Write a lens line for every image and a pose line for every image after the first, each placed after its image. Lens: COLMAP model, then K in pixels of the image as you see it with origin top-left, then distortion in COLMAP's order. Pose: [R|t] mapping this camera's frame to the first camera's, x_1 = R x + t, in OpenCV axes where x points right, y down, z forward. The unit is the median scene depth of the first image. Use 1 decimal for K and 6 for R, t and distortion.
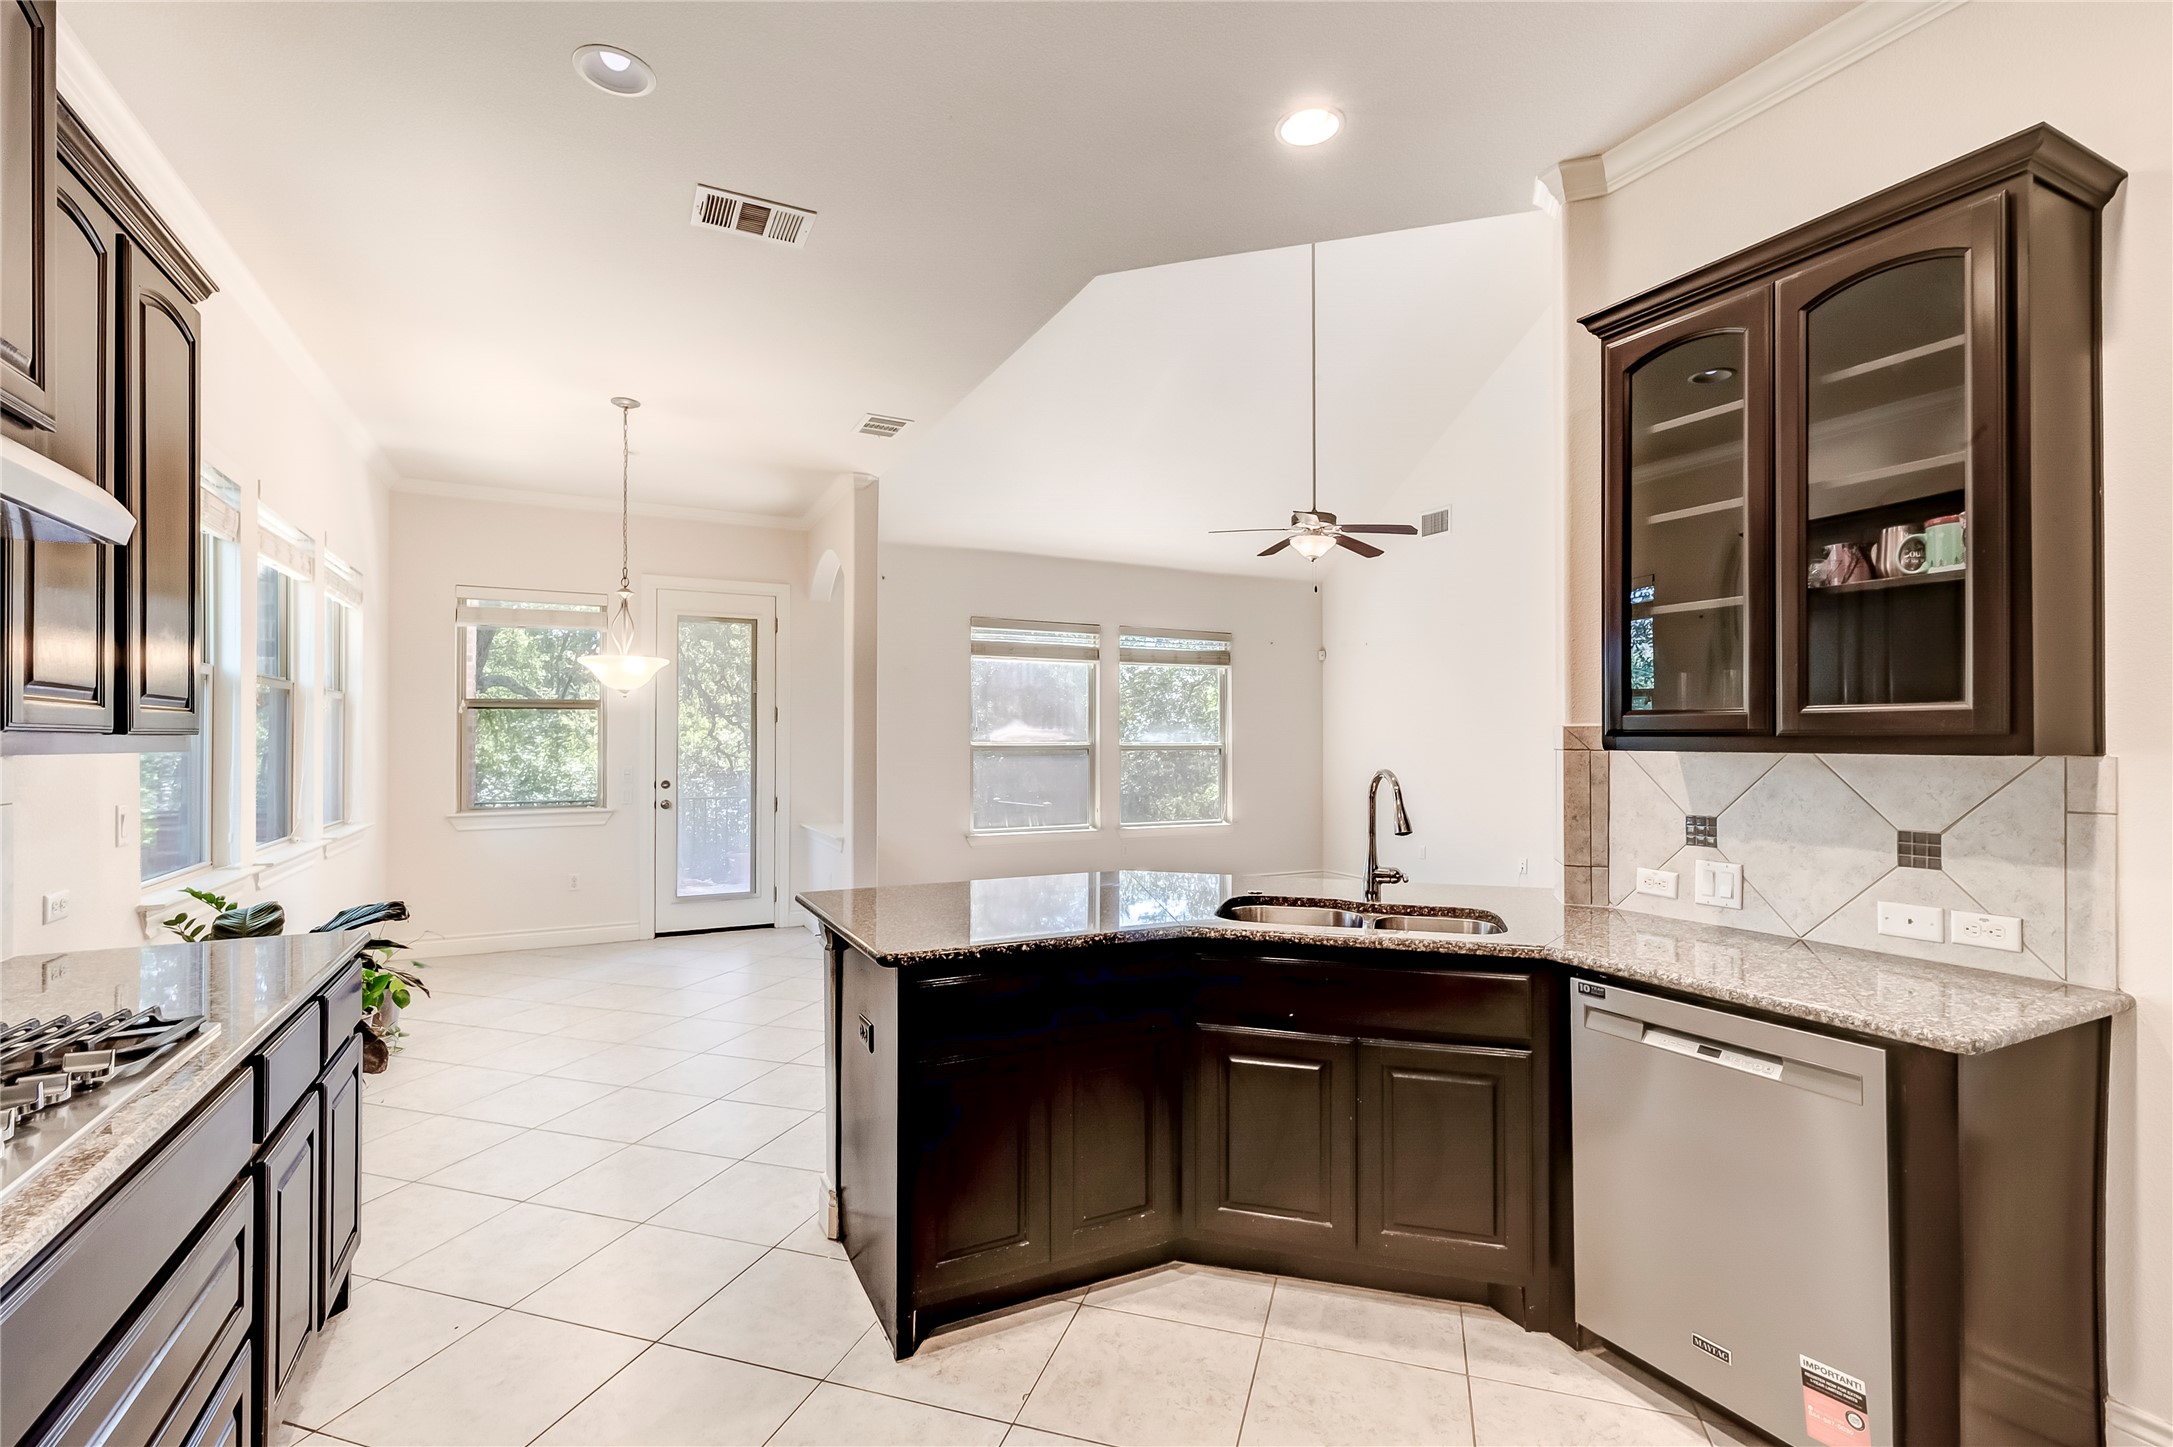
lens RADIAL K [[979.0, 0, 1083.6], [0, 979.0, 732.0], [0, 0, 1]] dist [0.005064, -0.000032]
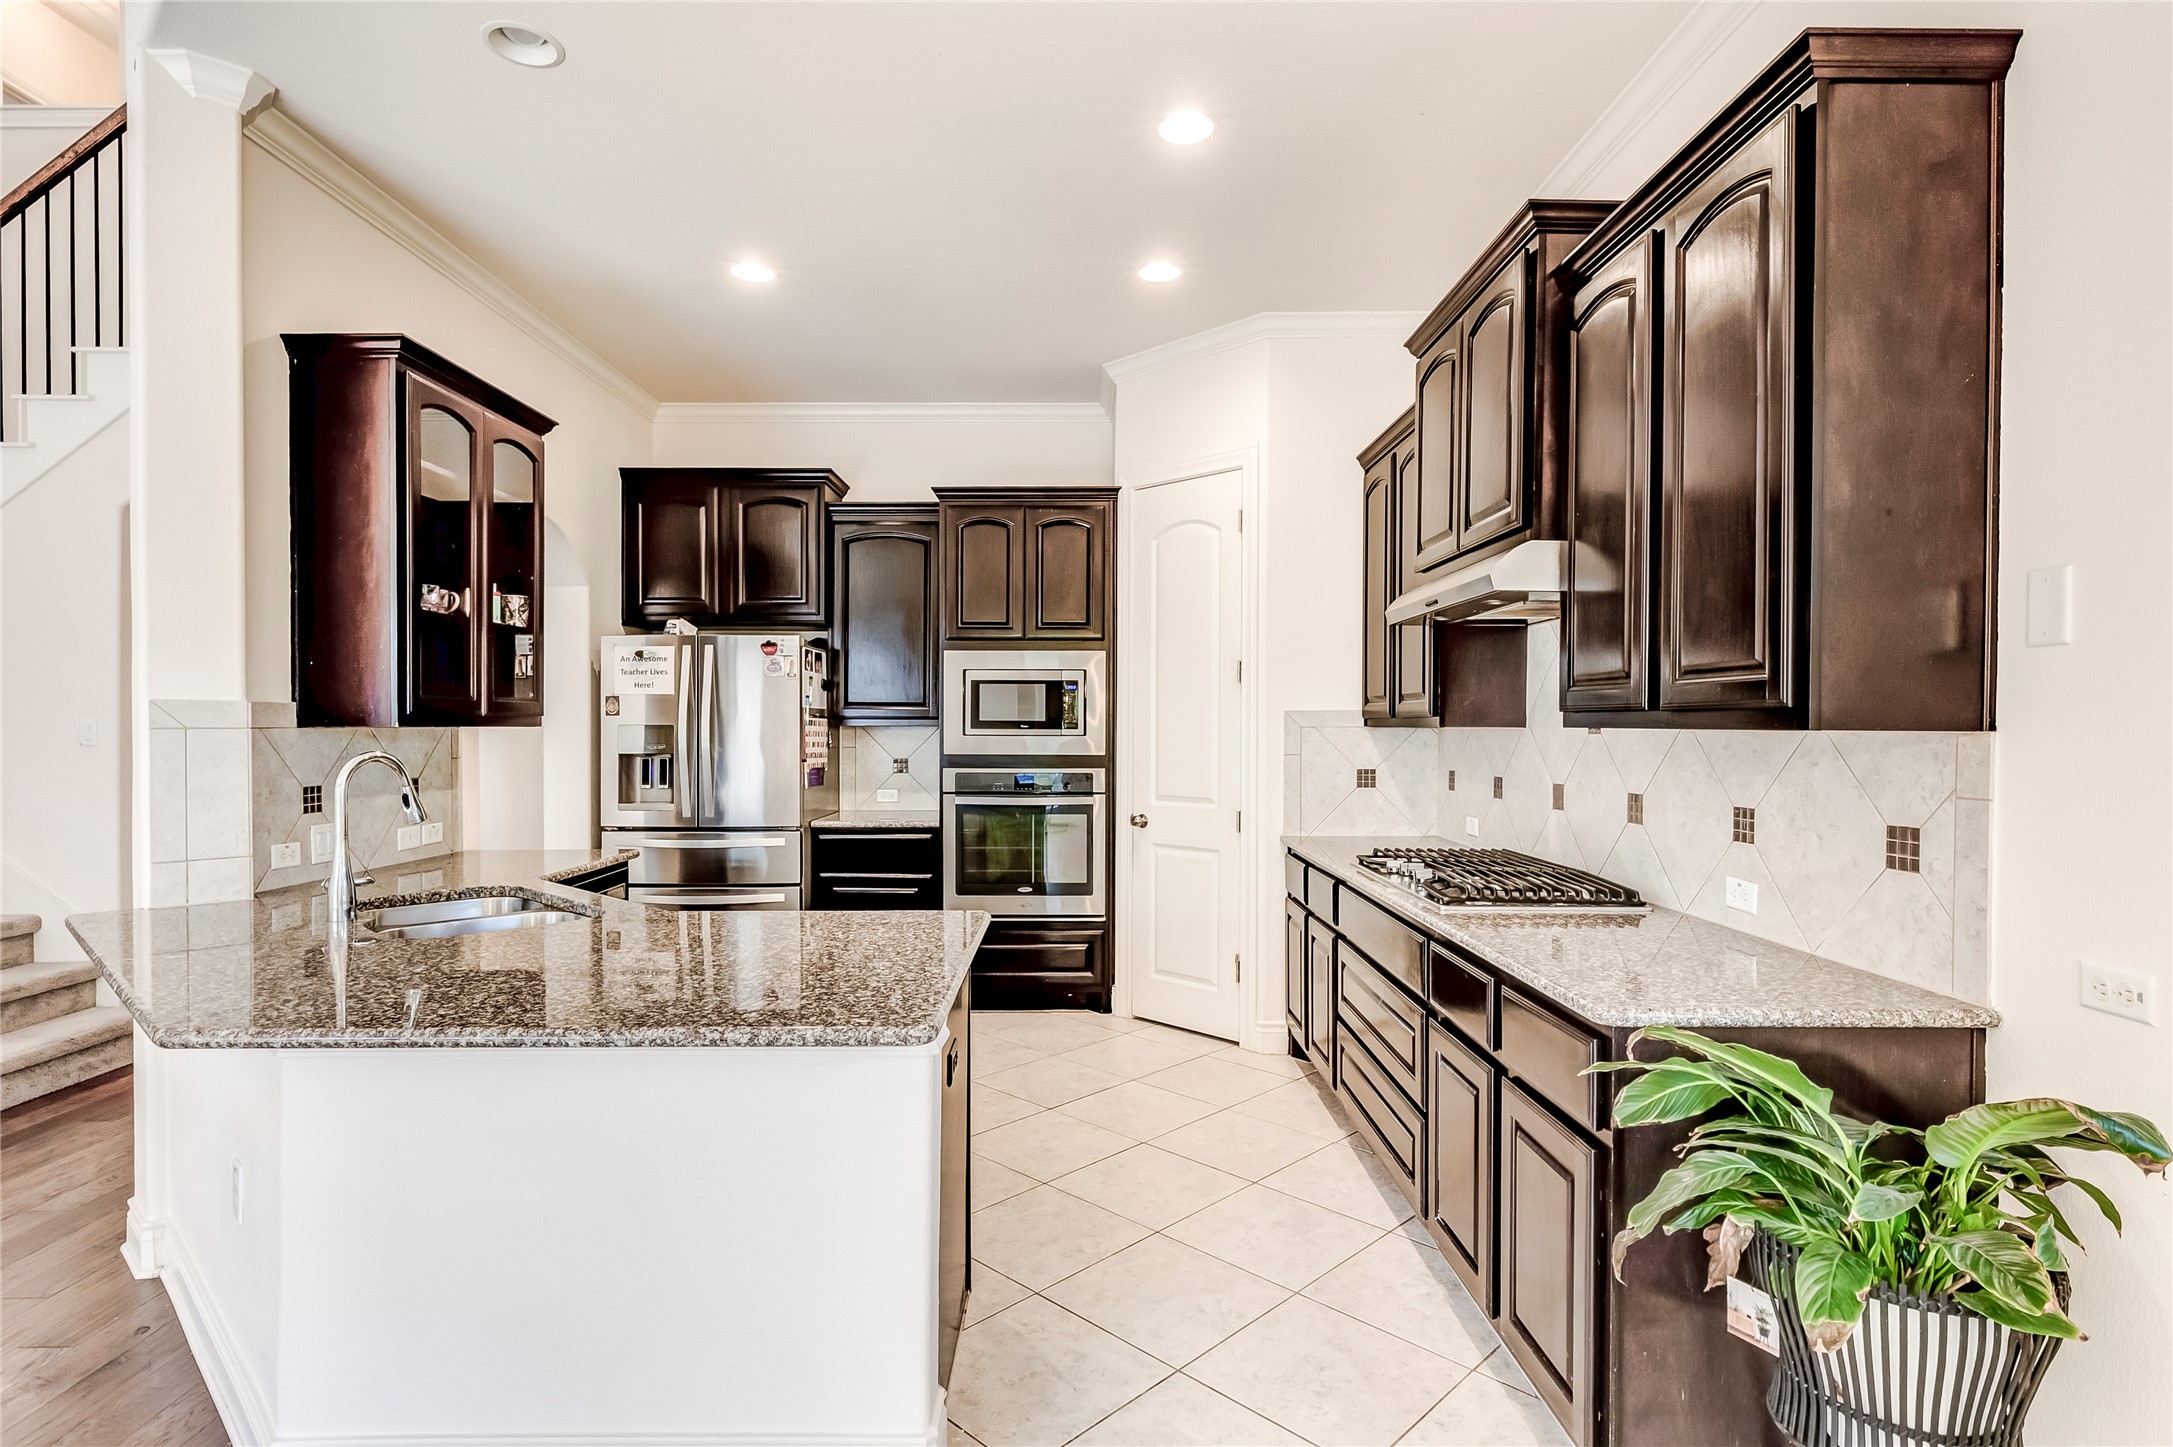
lens RADIAL K [[1091.5, 0, 1089.0], [0, 1091.5, 732.8], [0, 0, 1]] dist [-0.002451, 0.000325]
pose [[-0.893045, -0.003301, 0.449956, -0.263075], [-0.001898, 0.999992, 0.003569, 0.007565], [-0.449964, 0.002333, -0.893044, 0.634493]]
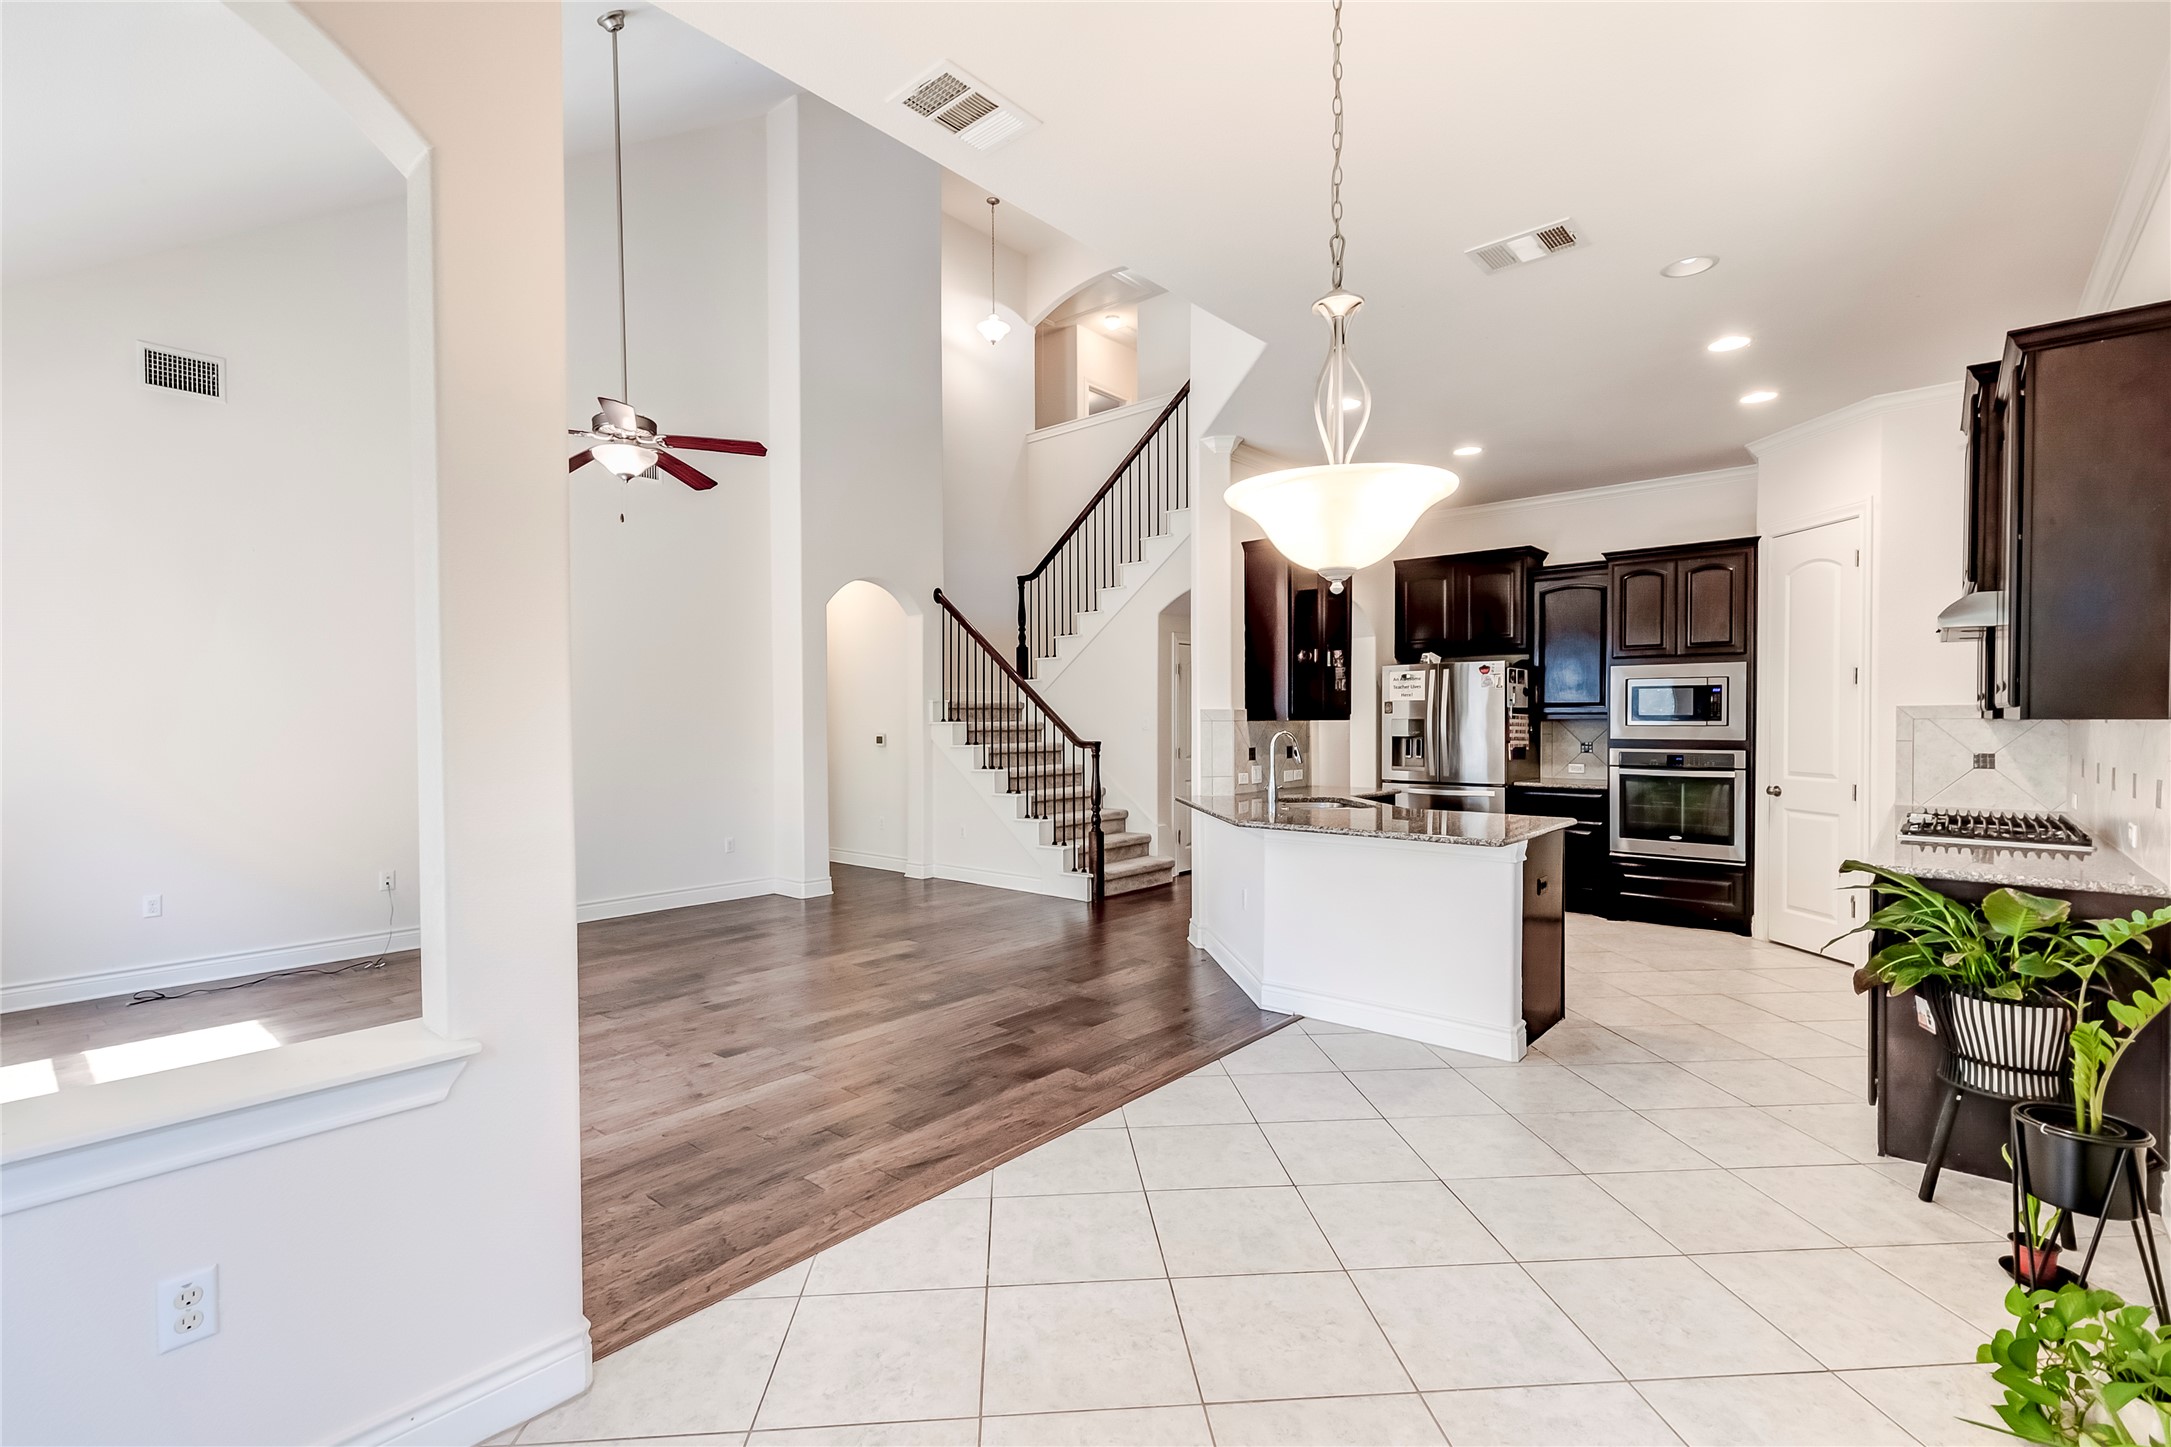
lens RADIAL K [[978.1, 0, 1083.2], [0, 978.1, 726.0], [0, 0, 1]] dist [0.005064, -0.000032]
pose [[-0.370291, -0.004343, 0.928906, -0.534279], [-0.000853, 0.999990, 0.004335, 0.008805], [-0.928915, 0.000813, -0.370291, 0.844871]]
